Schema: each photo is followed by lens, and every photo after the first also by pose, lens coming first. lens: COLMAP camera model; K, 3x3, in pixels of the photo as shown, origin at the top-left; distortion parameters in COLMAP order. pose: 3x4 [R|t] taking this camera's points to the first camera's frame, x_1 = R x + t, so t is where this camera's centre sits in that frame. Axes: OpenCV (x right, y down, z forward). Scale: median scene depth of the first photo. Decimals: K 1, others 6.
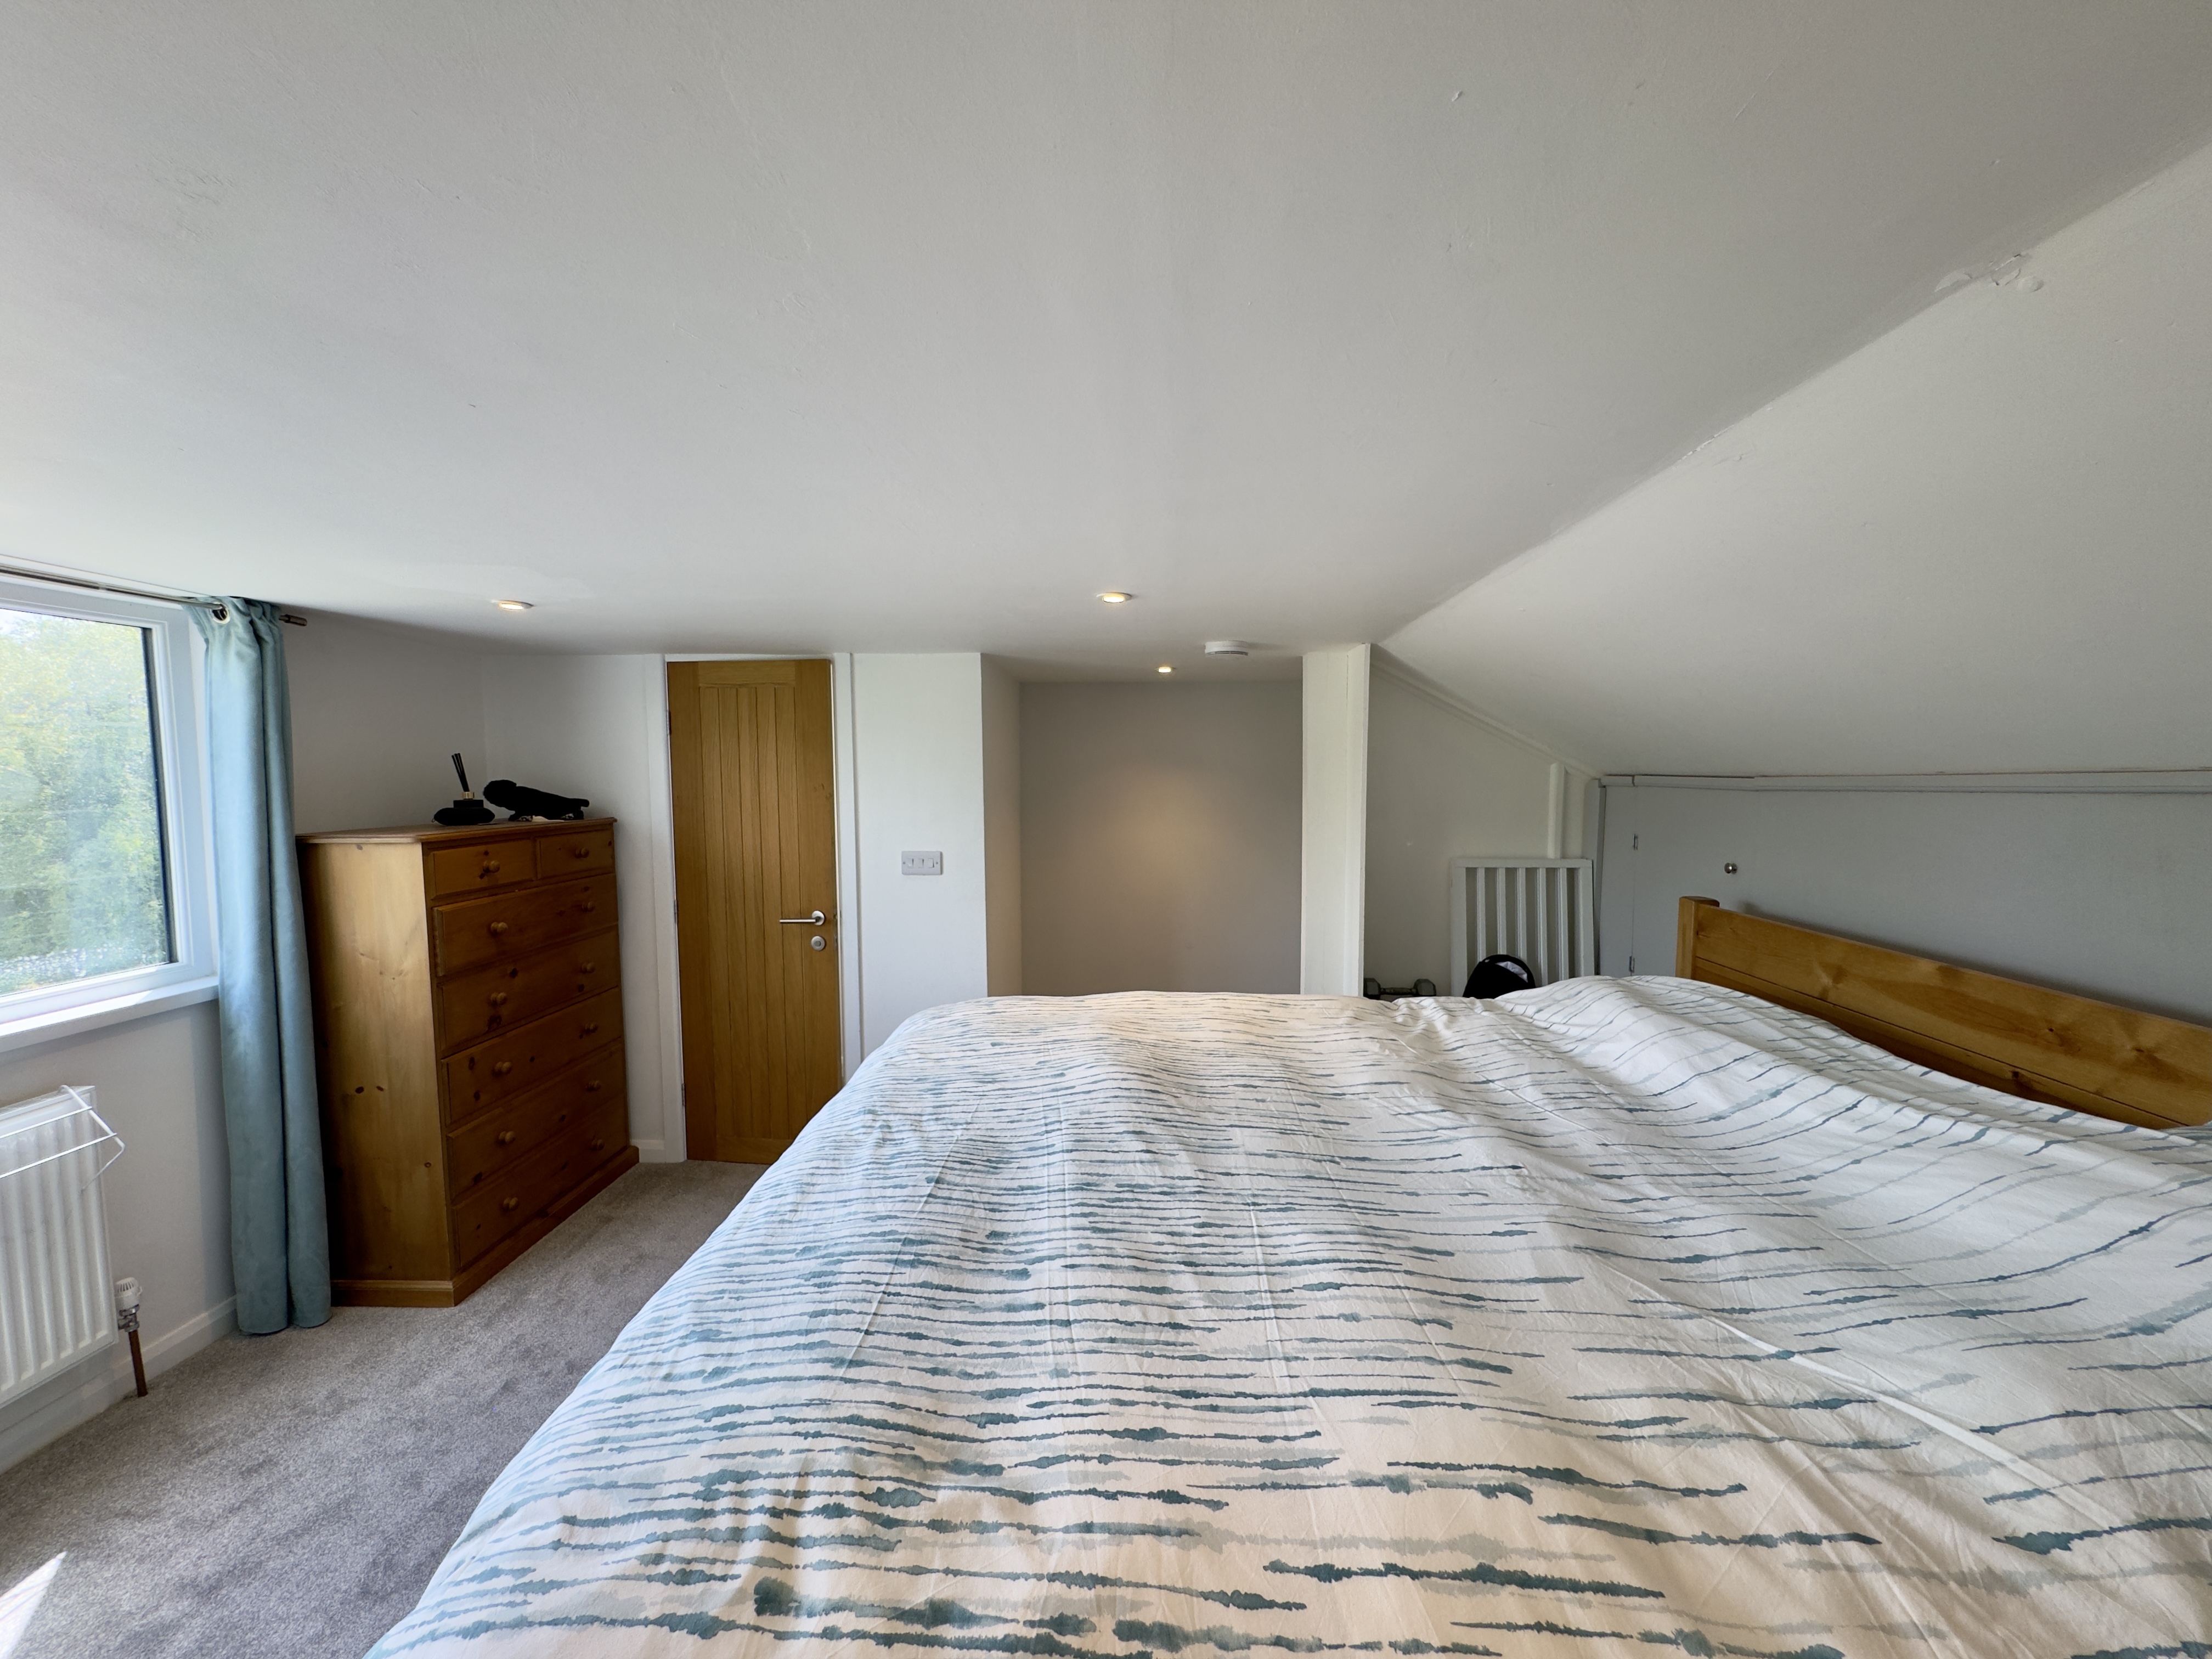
lens RADIAL K [[881.4, 0, 1104.6], [0, 881.4, 830.5], [0, 0, 1]] dist [-0.000379, 0.000115]
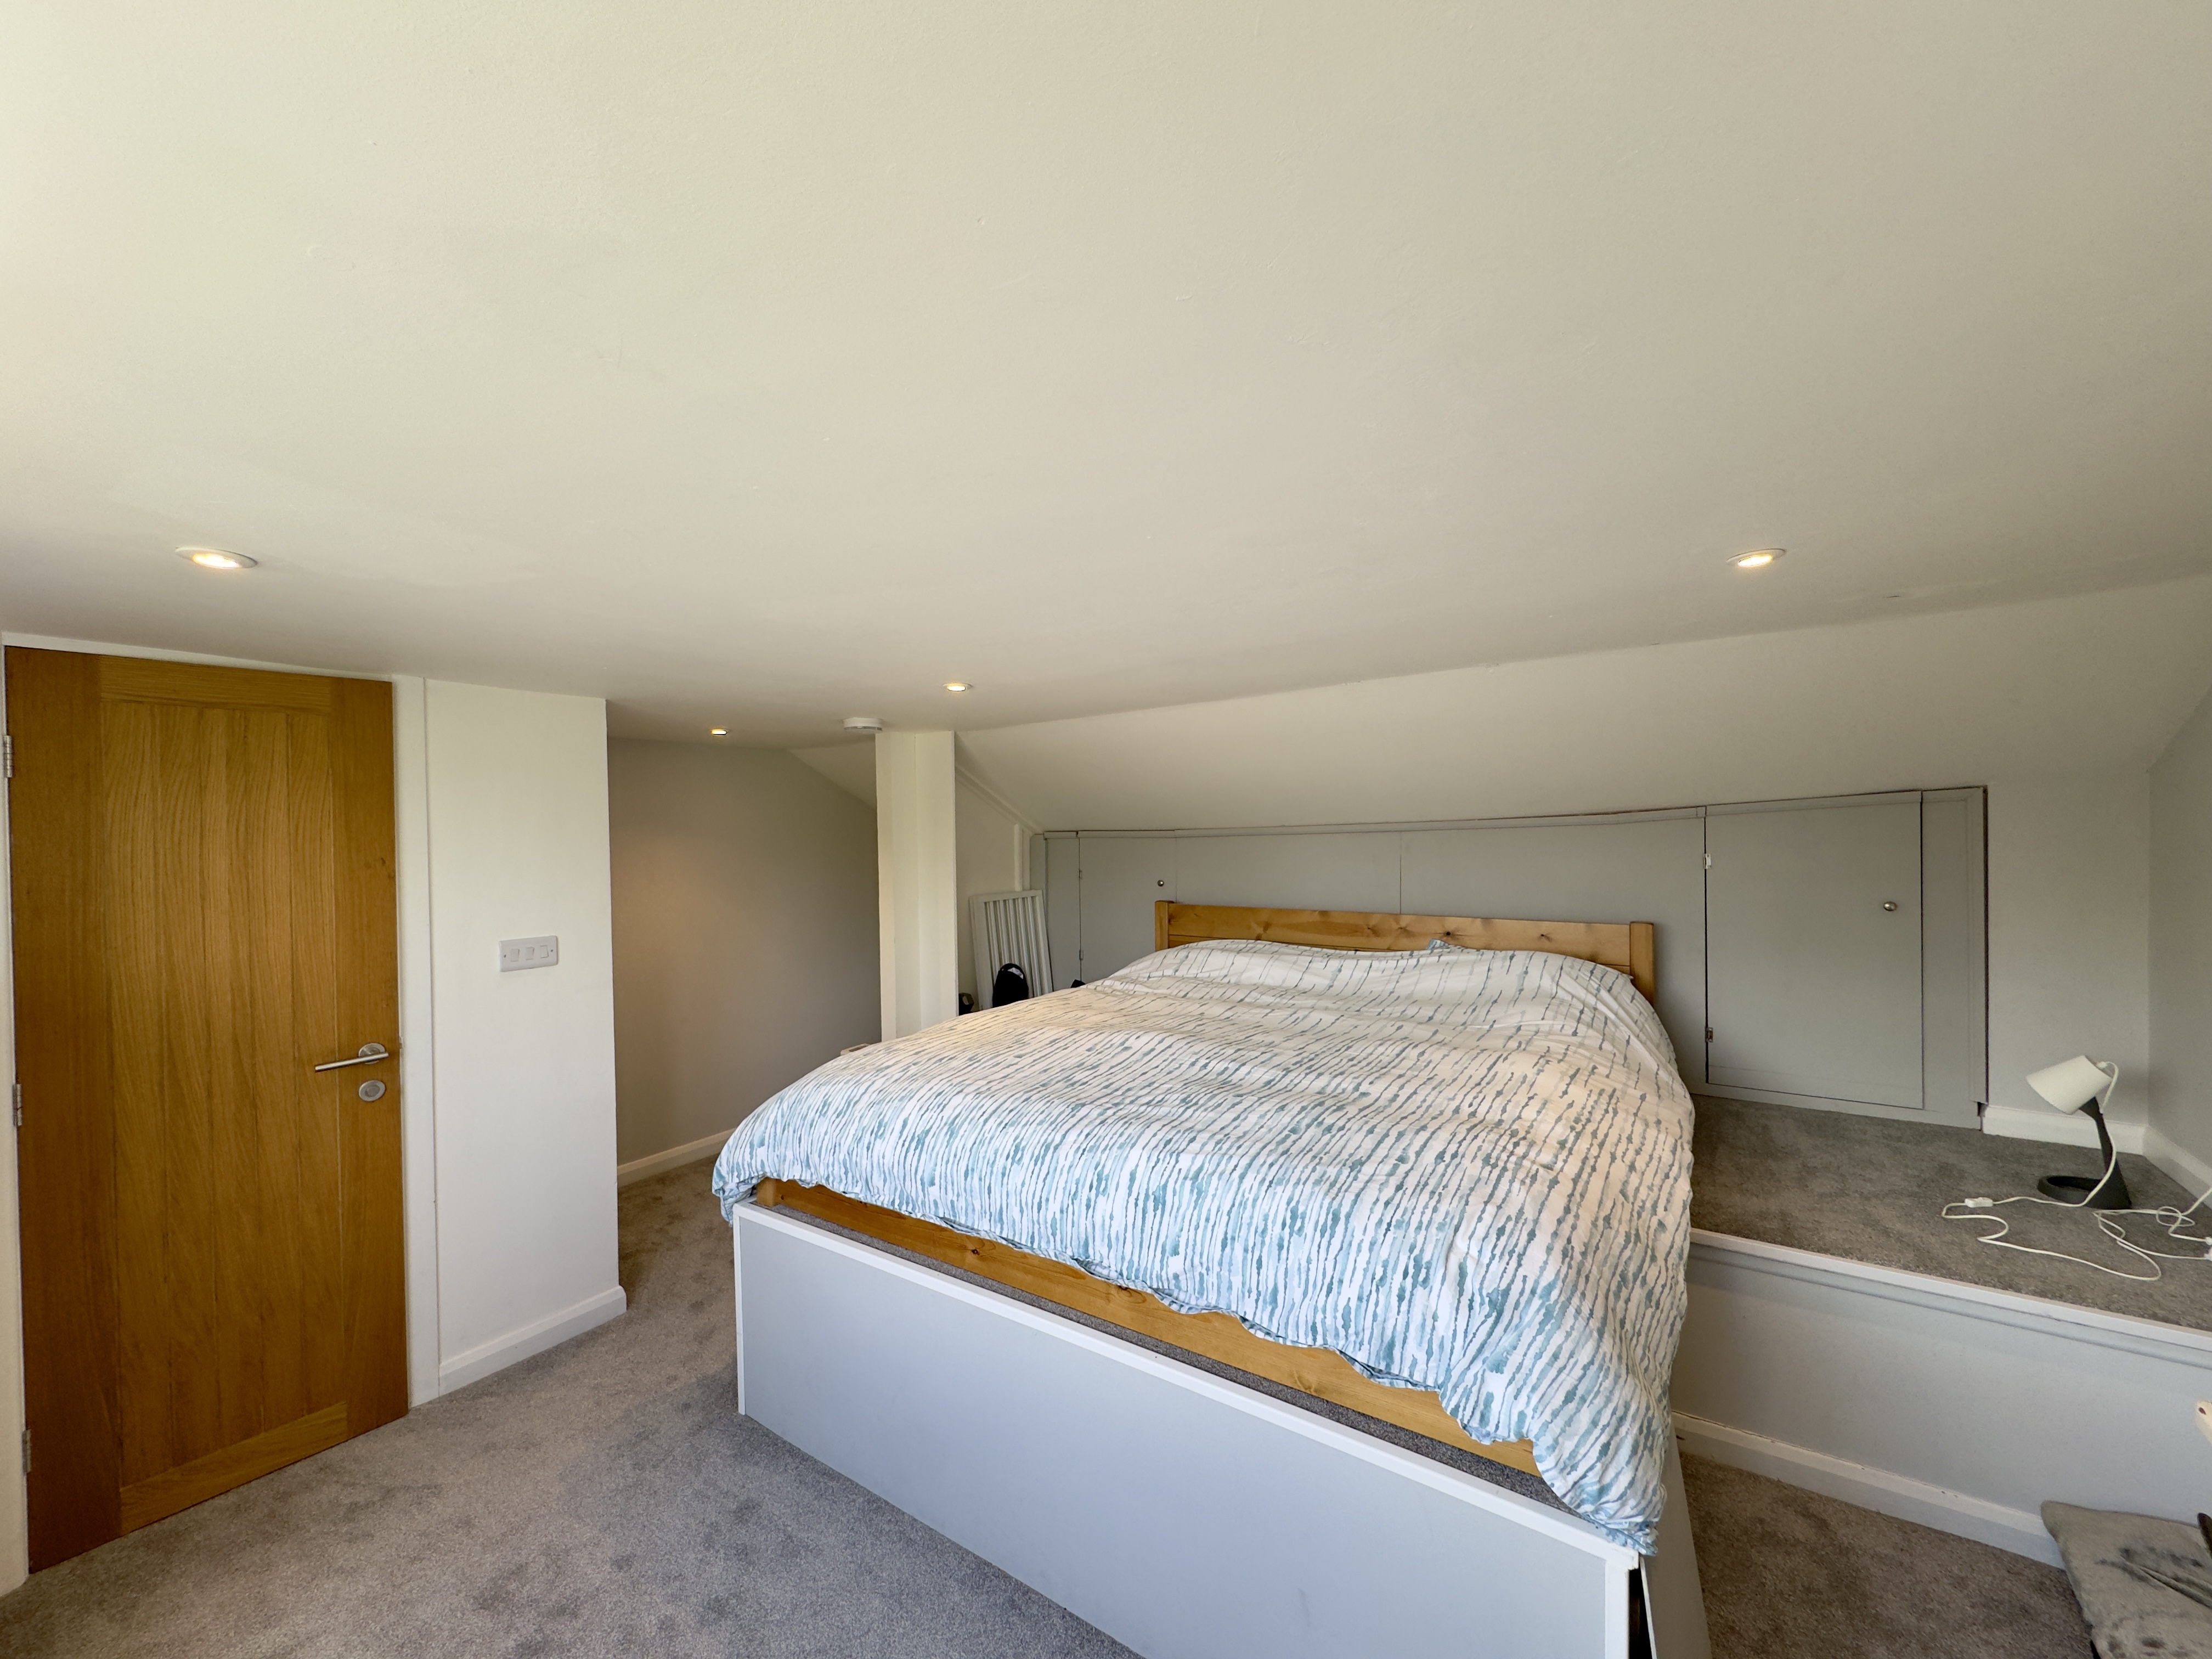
lens RADIAL K [[881.4, 0, 1104.6], [0, 881.4, 830.5], [0, 0, 1]] dist [-0.000379, 0.000115]
pose [[0.515023, -0.009532, 0.857123, -1.572549], [0.073180, 0.996776, -0.032887, -0.022844], [-0.854047, 0.079662, 0.514060, 0.377223]]
